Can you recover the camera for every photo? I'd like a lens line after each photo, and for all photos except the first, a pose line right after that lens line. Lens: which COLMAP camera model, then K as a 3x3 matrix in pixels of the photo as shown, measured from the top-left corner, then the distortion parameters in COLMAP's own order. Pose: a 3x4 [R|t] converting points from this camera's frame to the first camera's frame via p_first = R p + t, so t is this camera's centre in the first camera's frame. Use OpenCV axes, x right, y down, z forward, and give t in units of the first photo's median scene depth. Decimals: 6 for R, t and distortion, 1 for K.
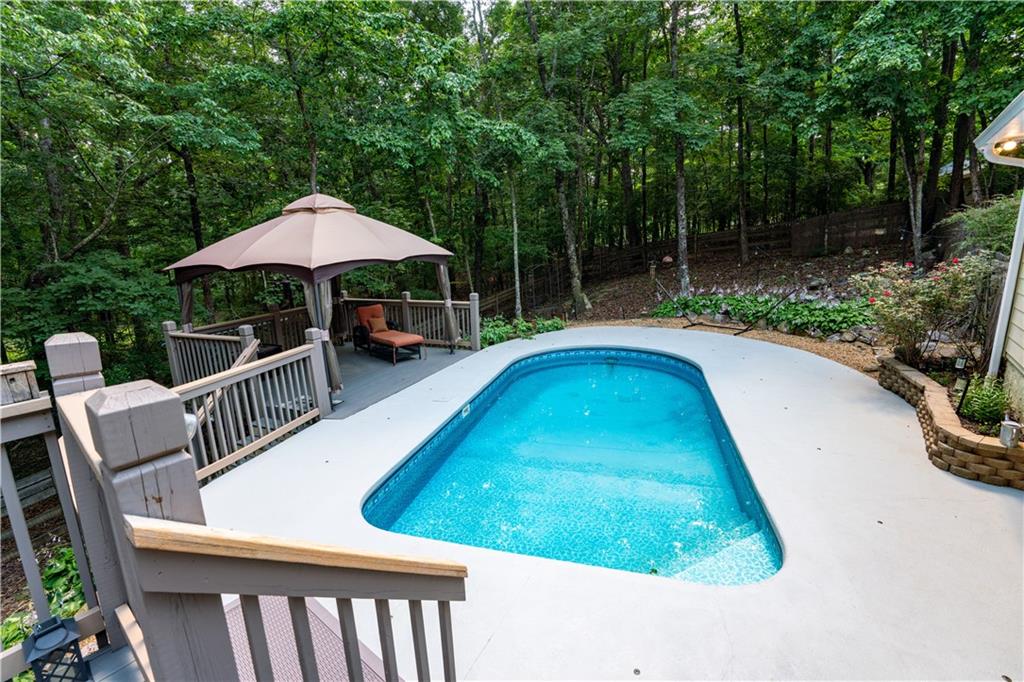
lens RADIAL K [[453.1, 0, 512.0], [0, 453.1, 341.0], [0, 0, 1]] dist [-0.056378, 0.018856]
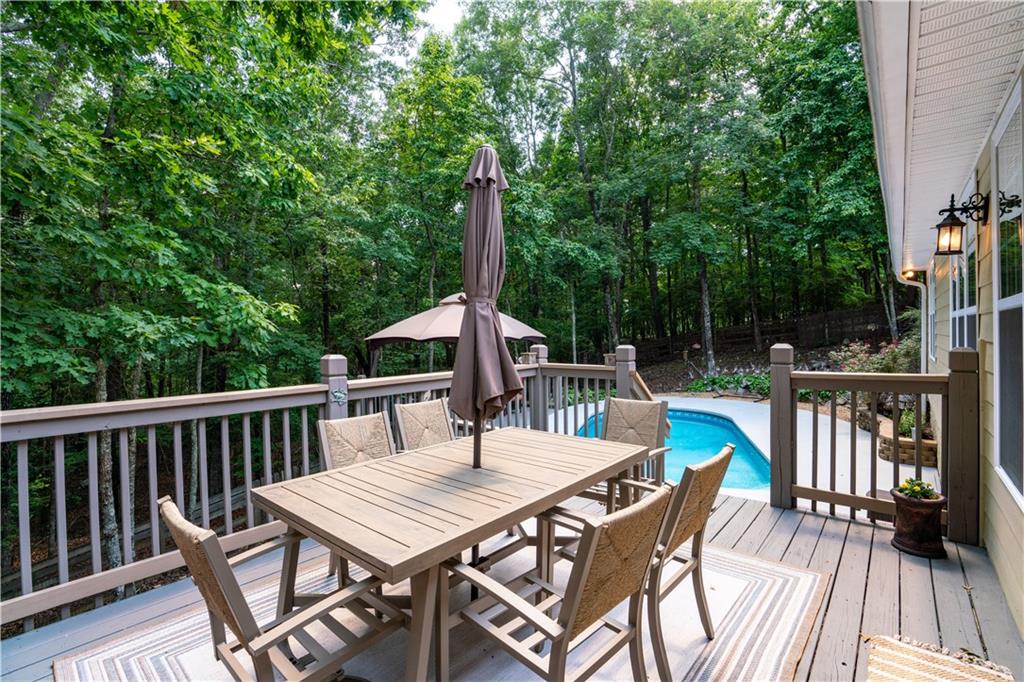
lens RADIAL K [[472.8, 0, 512.2], [0, 472.8, 350.1], [0, 0, 1]] dist [-0.041799, 0.000197]
pose [[0.999718, 0.019087, -0.014153, -0.169163], [-0.021376, 0.982540, -0.184820, 0.093173], [0.010378, 0.185070, 0.982671, -0.328340]]
